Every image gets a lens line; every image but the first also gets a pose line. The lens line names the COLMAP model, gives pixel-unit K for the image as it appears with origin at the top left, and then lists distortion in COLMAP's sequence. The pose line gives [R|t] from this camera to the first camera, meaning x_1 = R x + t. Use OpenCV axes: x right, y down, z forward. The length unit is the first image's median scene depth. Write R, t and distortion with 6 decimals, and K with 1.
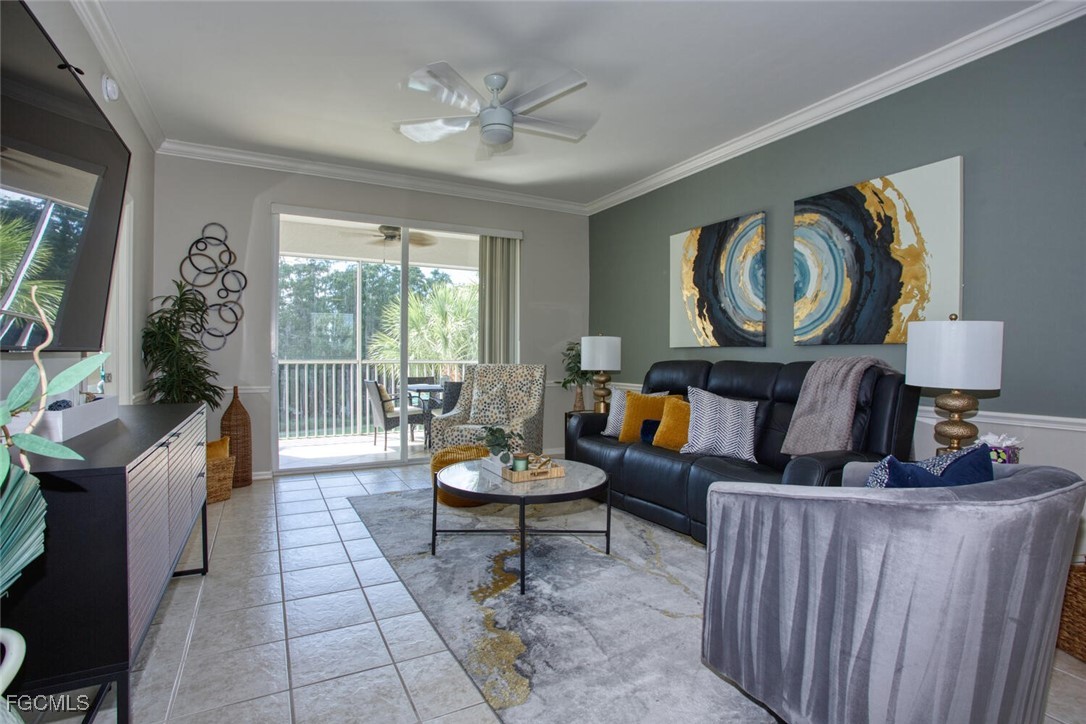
lens RADIAL K [[525.2, 0, 536.1], [0, 525.2, 360.3], [0, 0, 1]] dist [-0.084709, 0.033070]
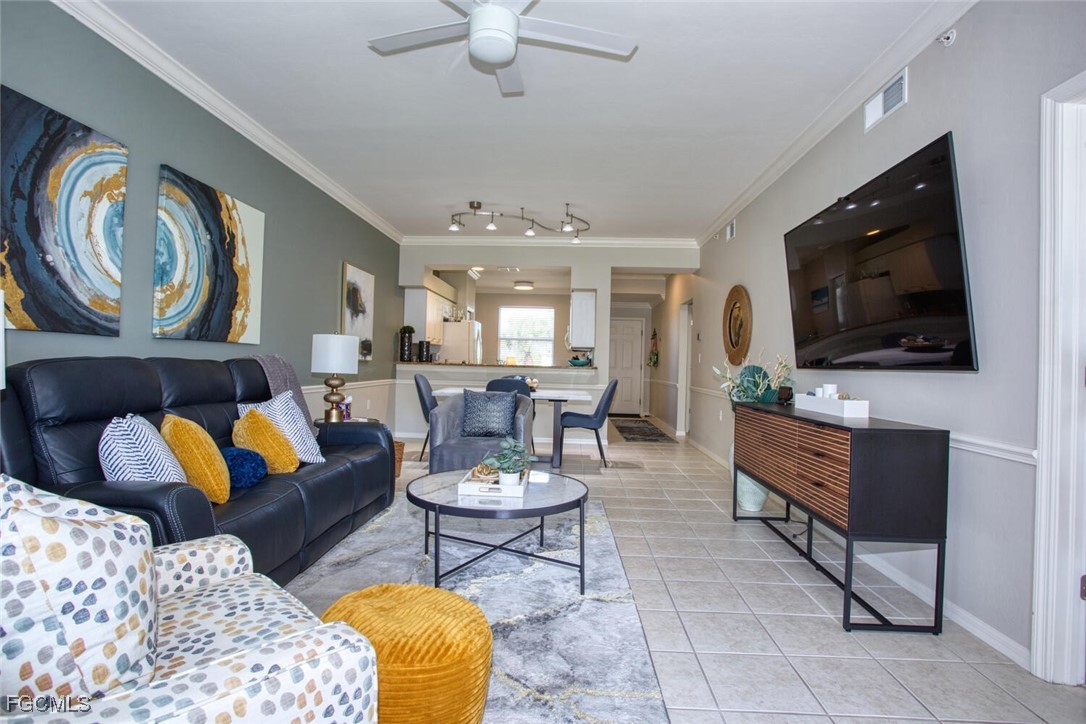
lens RADIAL K [[525.2, 0, 536.1], [0, 525.2, 360.3], [0, 0, 1]] dist [-0.084709, 0.033070]
pose [[-0.855667, -0.020295, 0.517128, -0.398748], [-0.019863, 0.999782, 0.006371, -0.009729], [-0.517145, -0.004820, -0.855884, 1.263785]]
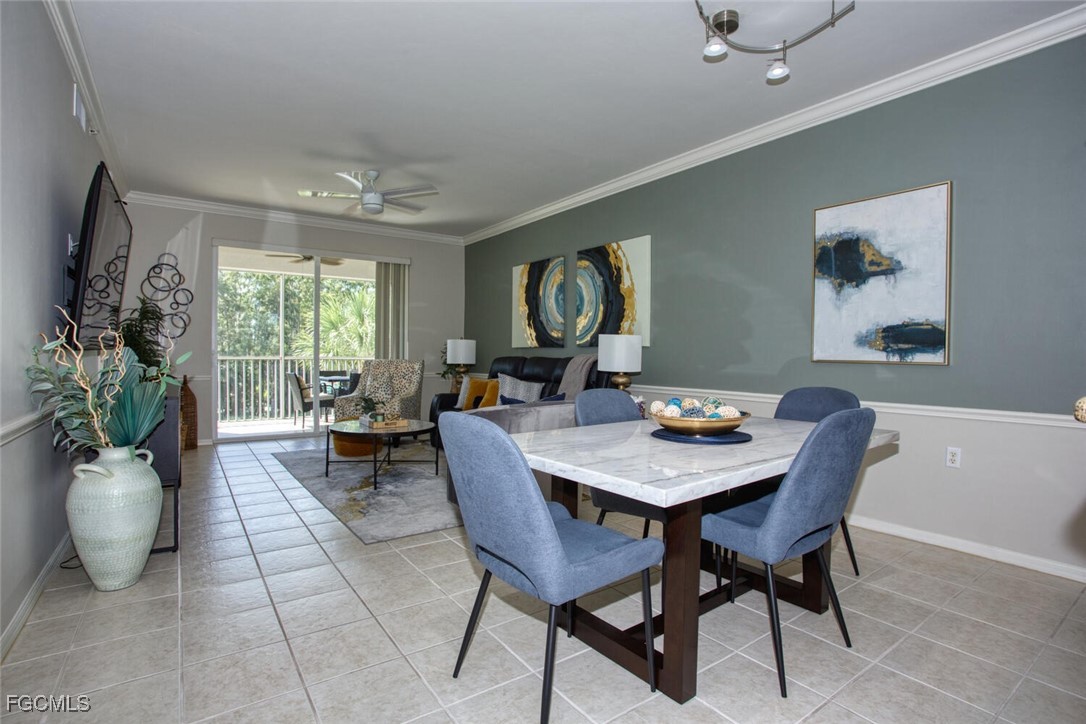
lens RADIAL K [[525.2, 0, 536.1], [0, 525.2, 360.3], [0, 0, 1]] dist [-0.084709, 0.033070]
pose [[0.992091, 0.001332, 0.125517, 0.173170], [-0.001839, 0.999991, 0.003925, 0.004673], [-0.125511, -0.004125, 0.992084, -0.475246]]
